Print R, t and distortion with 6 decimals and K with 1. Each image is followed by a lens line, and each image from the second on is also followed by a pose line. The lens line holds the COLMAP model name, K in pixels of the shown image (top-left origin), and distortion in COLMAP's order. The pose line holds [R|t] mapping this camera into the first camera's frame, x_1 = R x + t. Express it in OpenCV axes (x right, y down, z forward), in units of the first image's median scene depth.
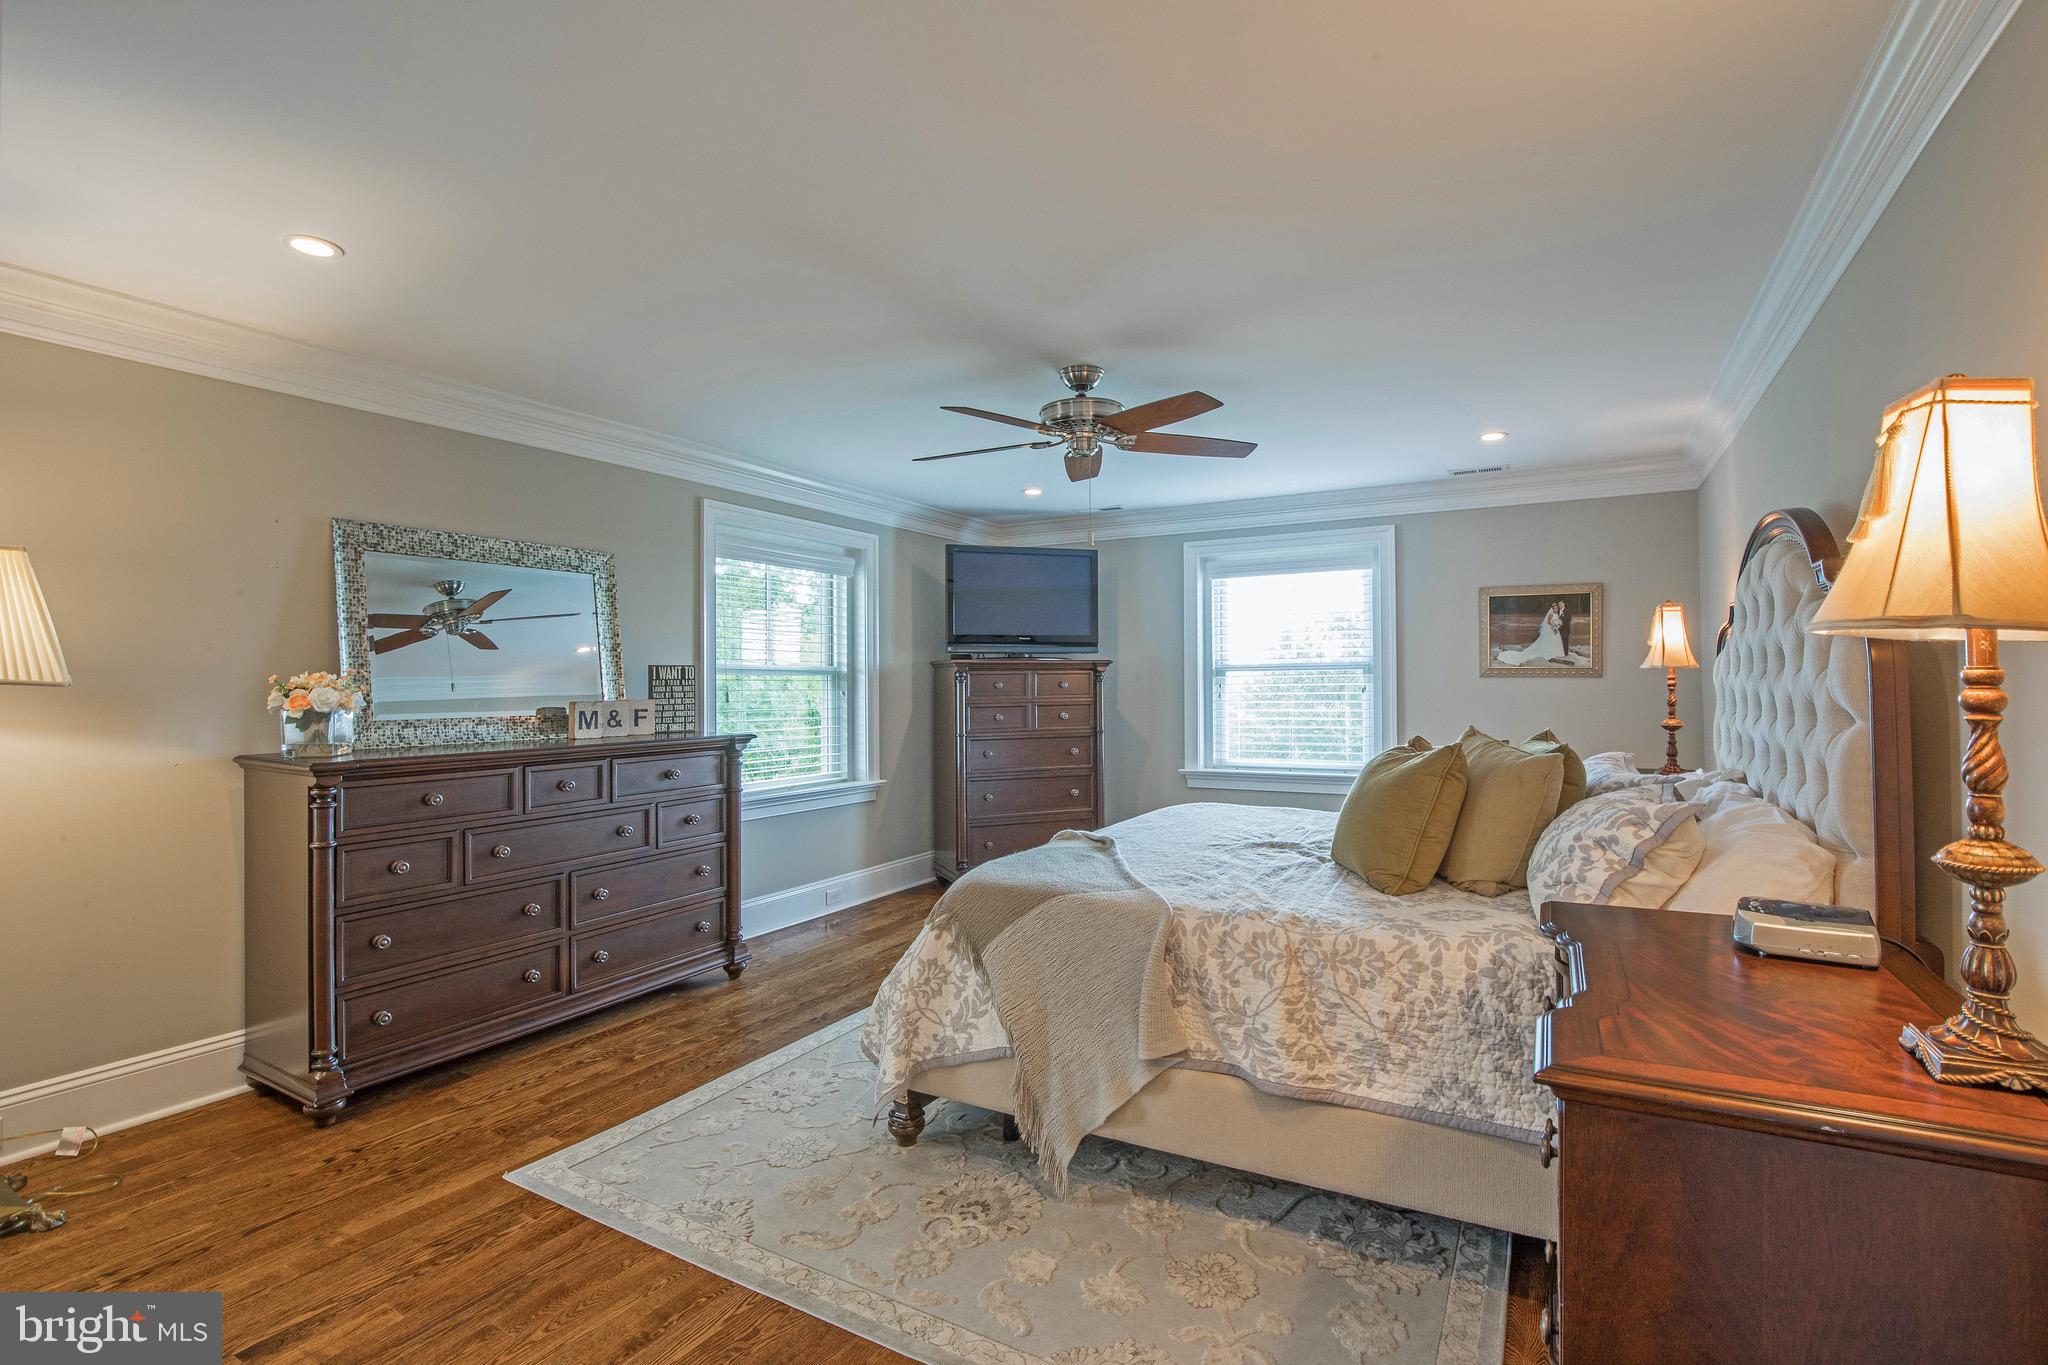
lens RADIAL K [[939.8, 0, 1031.5], [0, 939.8, 672.6], [0, 0, 1]] dist [-0.032293, 0.005886]
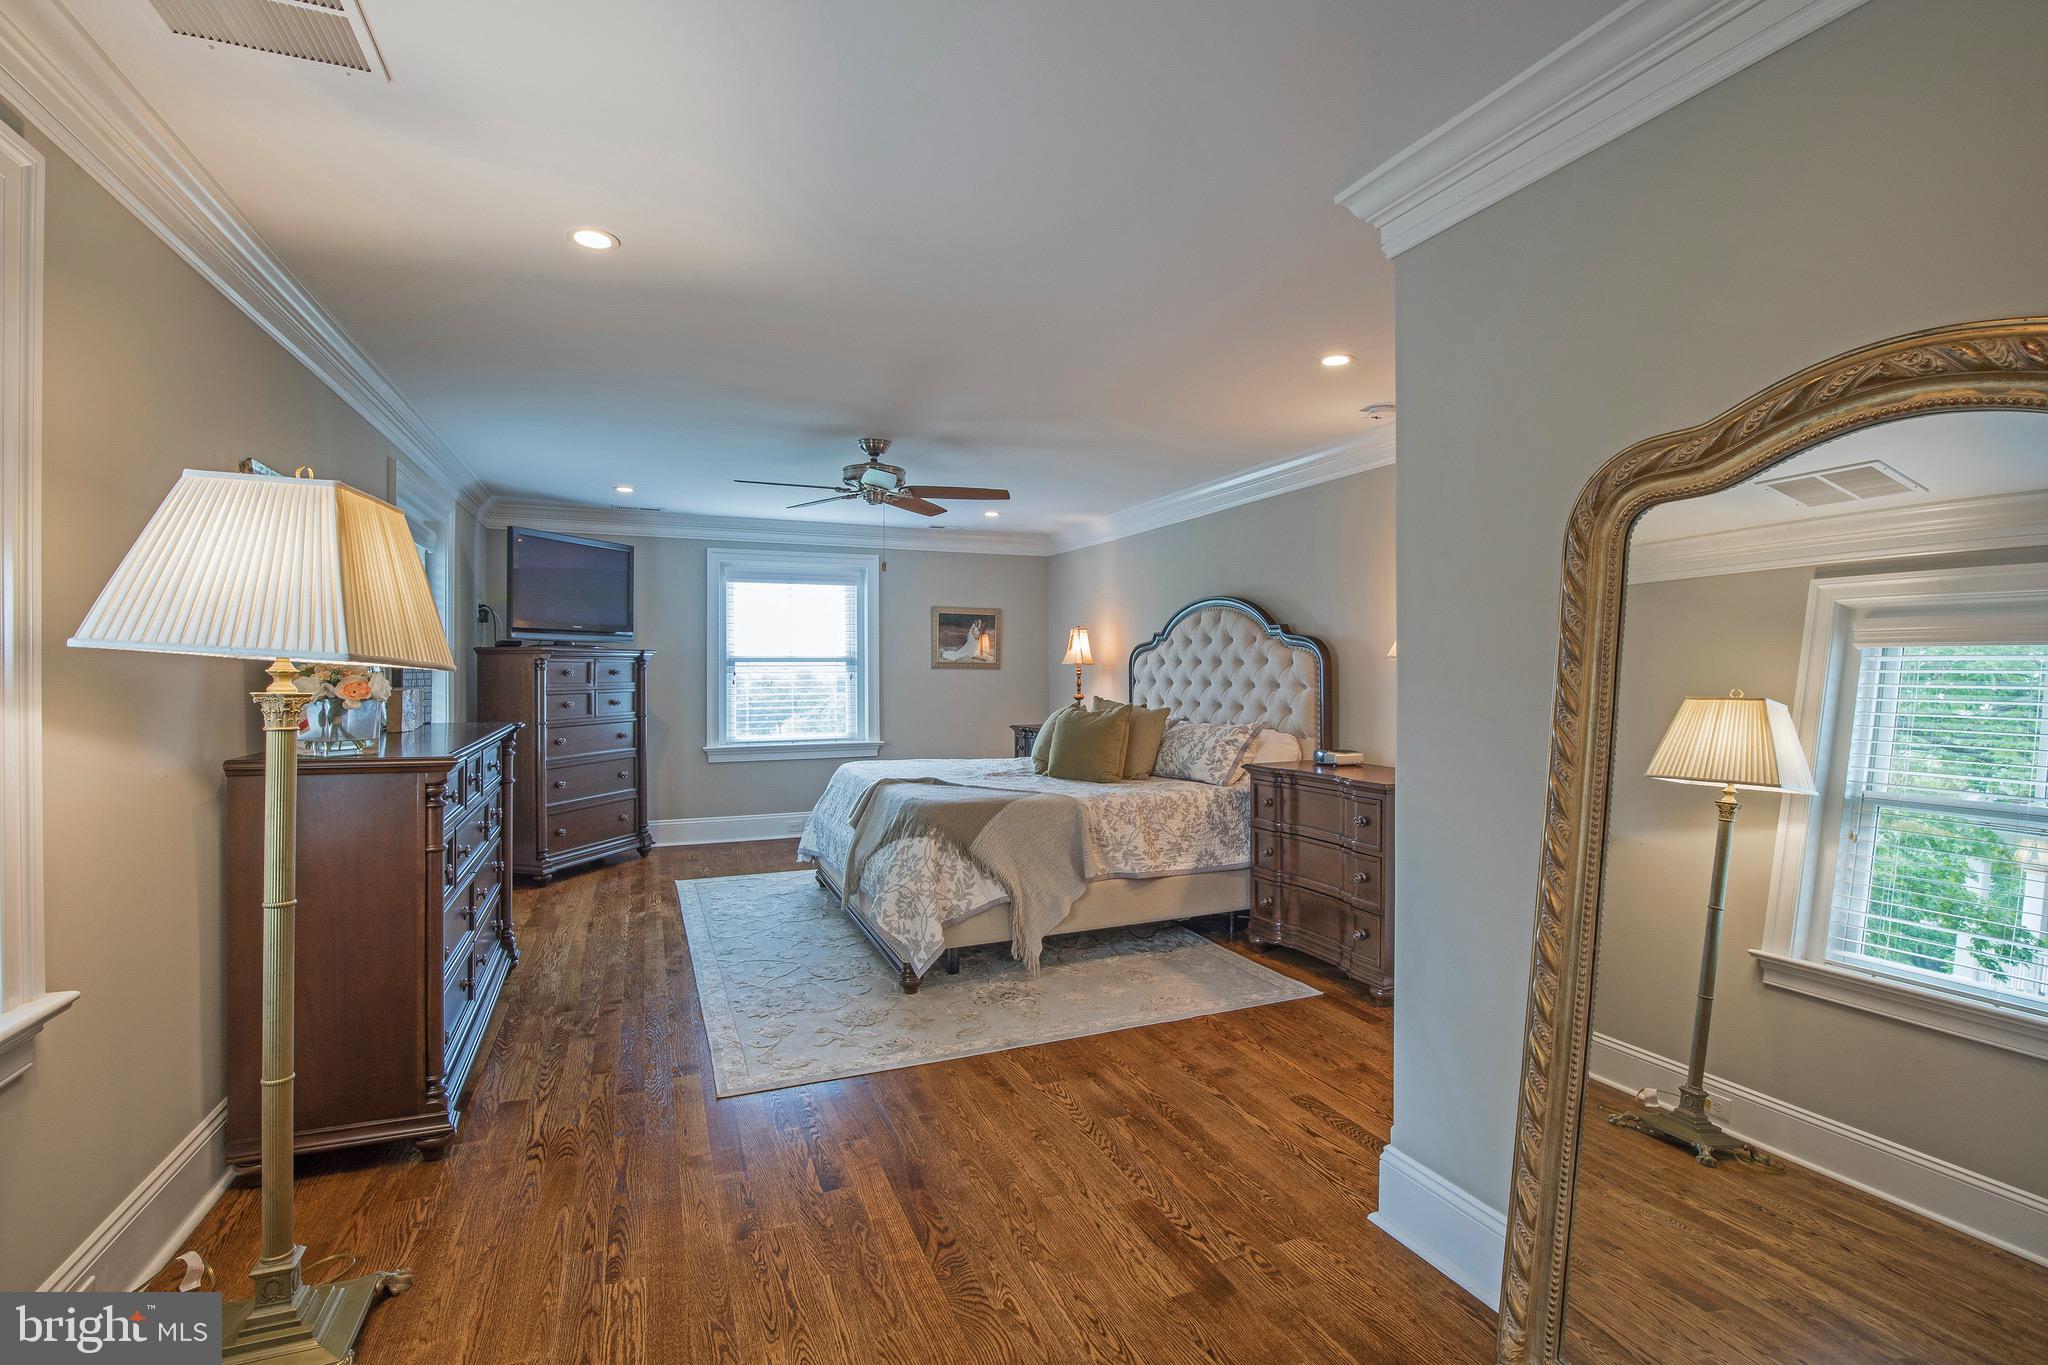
lens RADIAL K [[939.8, 0, 1040.3], [0, 939.8, 674.2], [0, 0, 1]] dist [-0.032293, 0.005886]
pose [[0.601036, 0.001868, 0.799219, -1.205019], [-0.012001, 0.999906, 0.006688, 0.004534], [-0.799132, -0.013611, 0.601002, -0.015703]]
